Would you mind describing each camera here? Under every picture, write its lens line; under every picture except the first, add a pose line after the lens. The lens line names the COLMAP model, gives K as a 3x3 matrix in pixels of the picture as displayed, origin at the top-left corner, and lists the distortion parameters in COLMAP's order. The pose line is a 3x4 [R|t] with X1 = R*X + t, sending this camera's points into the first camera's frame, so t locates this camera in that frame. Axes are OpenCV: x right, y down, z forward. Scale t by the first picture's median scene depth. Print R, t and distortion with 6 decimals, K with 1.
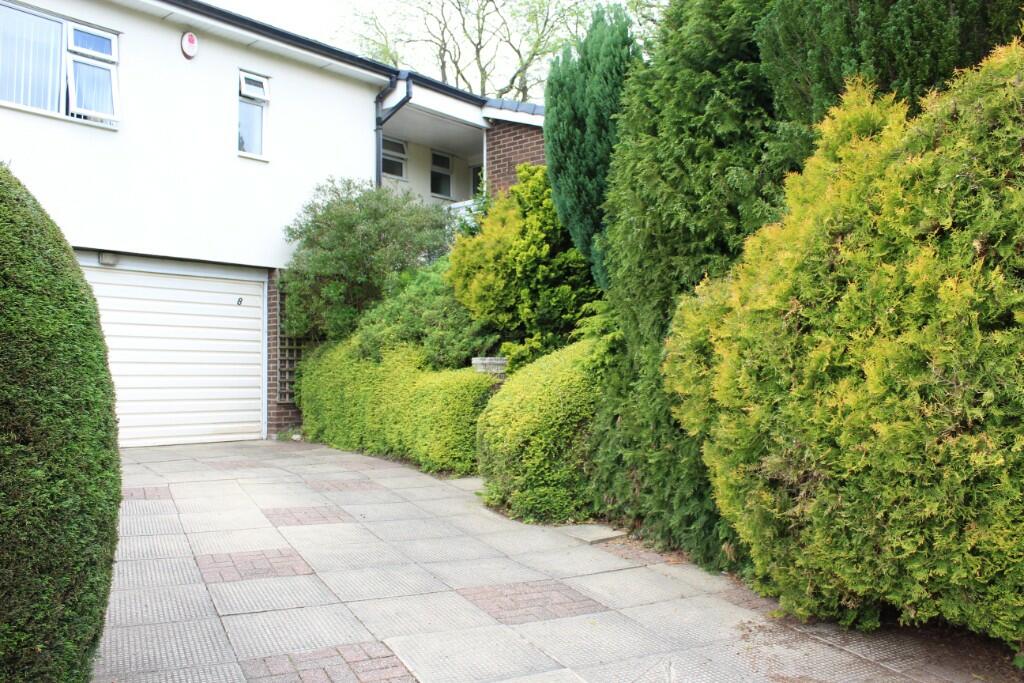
lens RADIAL K [[836.3, 0, 515.3], [0, 836.3, 341.5], [0, 0, 1]] dist [-0.126187, 0.058783]
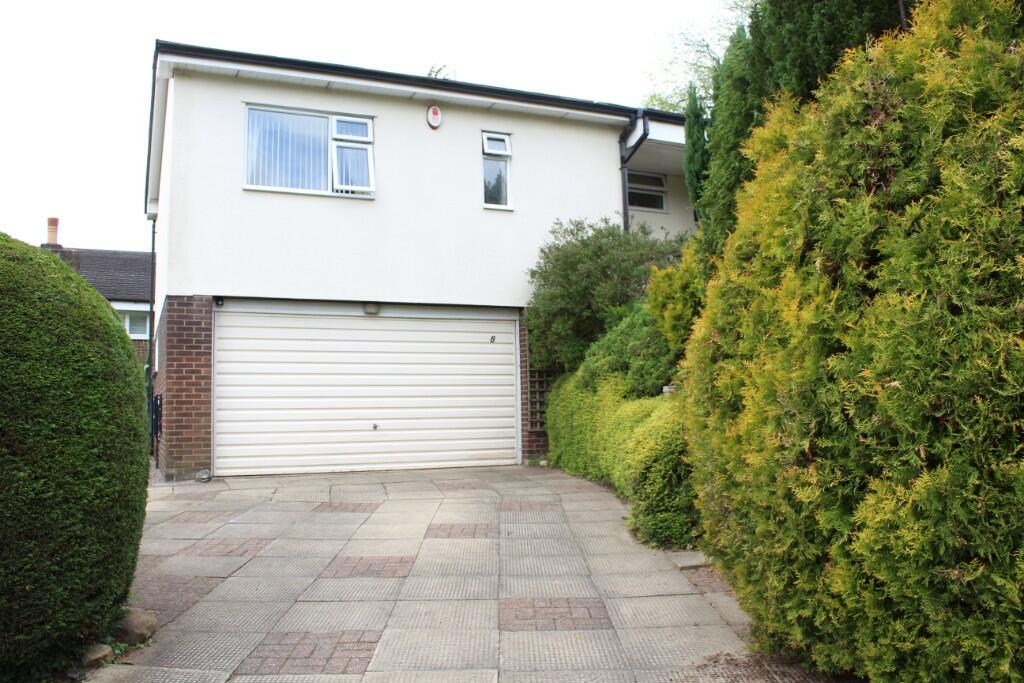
lens RADIAL K [[836.3, 0, 511.8], [0, 836.3, 345.9], [0, 0, 1]] dist [-0.126187, 0.058783]
pose [[0.904357, -0.042453, -0.424660, 0.179934], [0.030895, 0.998942, -0.034068, -0.000798], [0.425657, 0.017689, 0.904712, -0.003504]]
